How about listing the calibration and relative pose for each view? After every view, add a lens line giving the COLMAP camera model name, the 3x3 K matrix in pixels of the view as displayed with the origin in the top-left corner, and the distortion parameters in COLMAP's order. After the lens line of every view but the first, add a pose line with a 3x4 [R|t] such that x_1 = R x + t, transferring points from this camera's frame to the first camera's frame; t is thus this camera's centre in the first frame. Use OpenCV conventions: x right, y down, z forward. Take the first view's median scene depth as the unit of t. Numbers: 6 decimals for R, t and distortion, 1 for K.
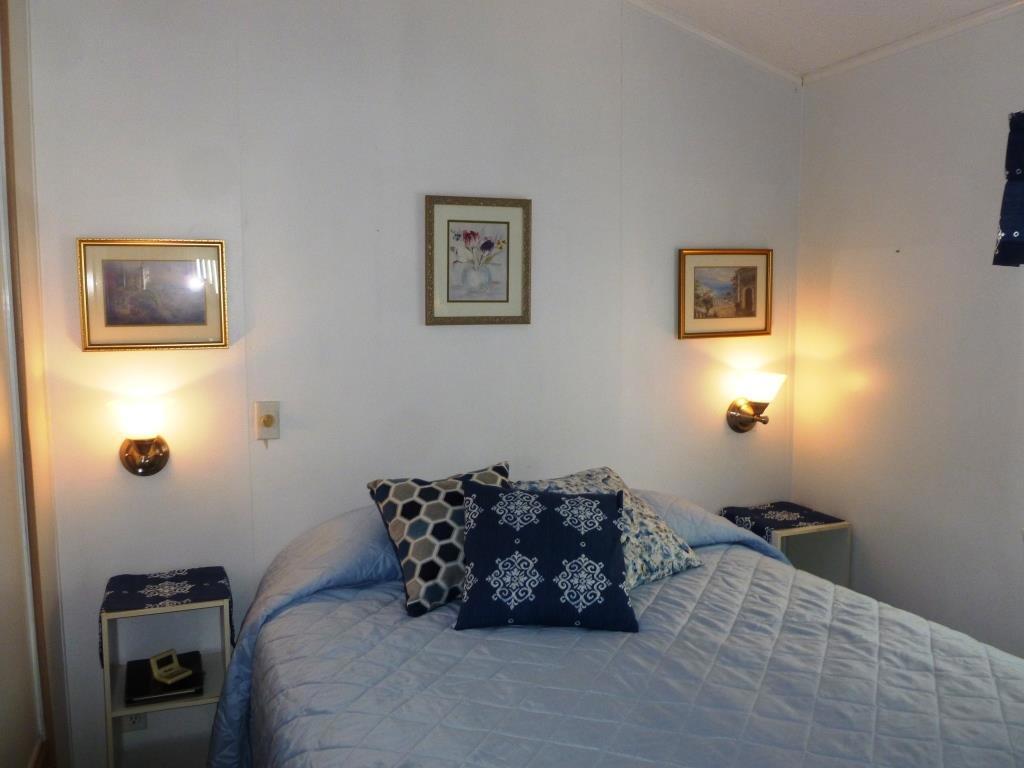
lens RADIAL K [[875.0, 0, 499.4], [0, 875.0, 384.4], [0, 0, 1]] dist [-0.032889, 0.012380]
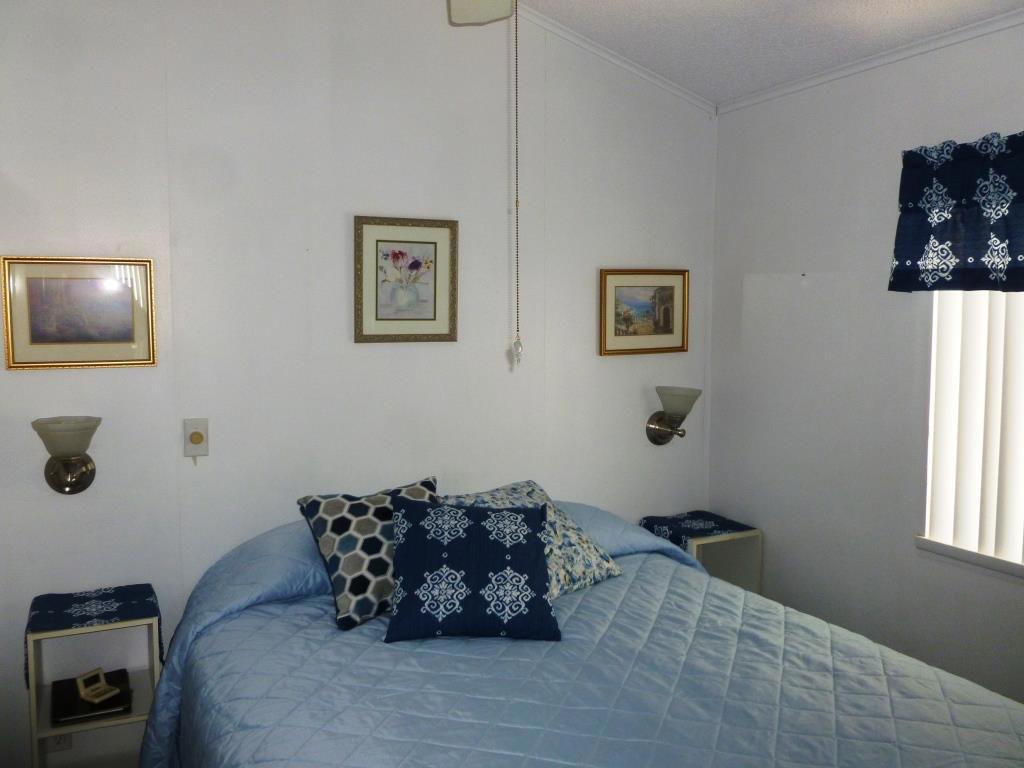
lens RADIAL K [[875.0, 0, 499.4], [0, 875.0, 384.4], [0, 0, 1]] dist [-0.032889, 0.012380]
pose [[0.996476, -0.000430, 0.083872, -0.001766], [0.000925, 0.999982, -0.005860, -0.014383], [-0.083868, 0.005917, 0.996459, -0.032141]]
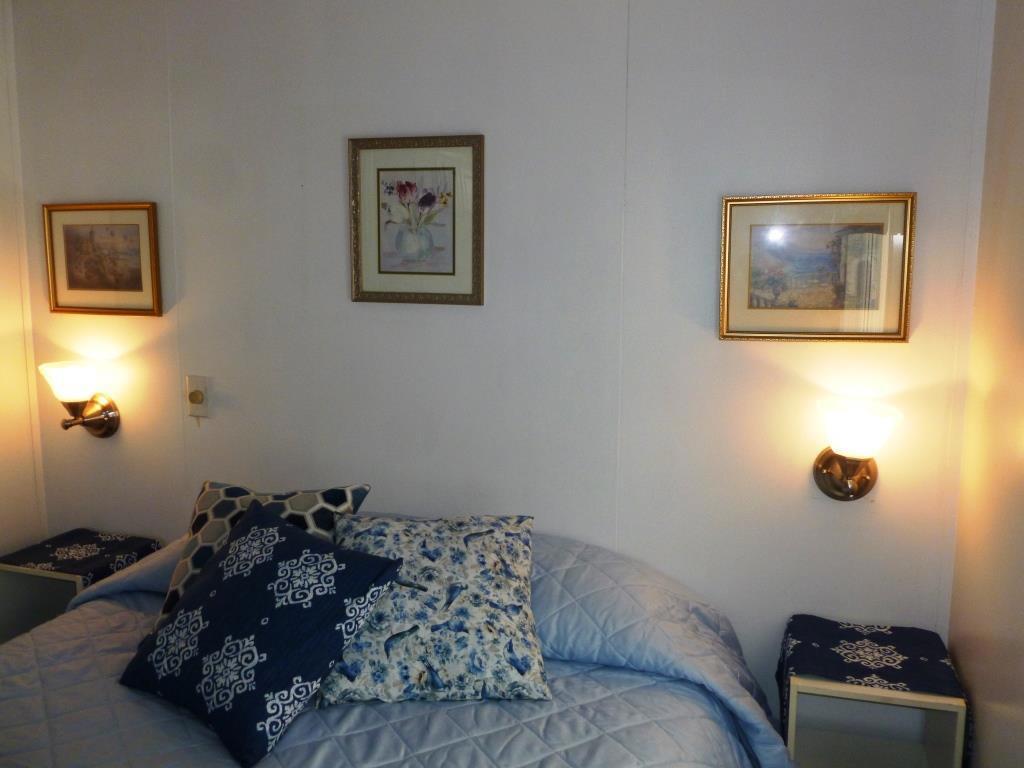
lens RADIAL K [[875.0, 0, 499.4], [0, 875.0, 384.4], [0, 0, 1]] dist [-0.032889, 0.012380]
pose [[0.784428, 0.103585, -0.611508, 0.581137], [-0.072704, 0.994514, 0.075201, -0.068233], [0.615944, -0.014531, 0.787656, 0.490184]]
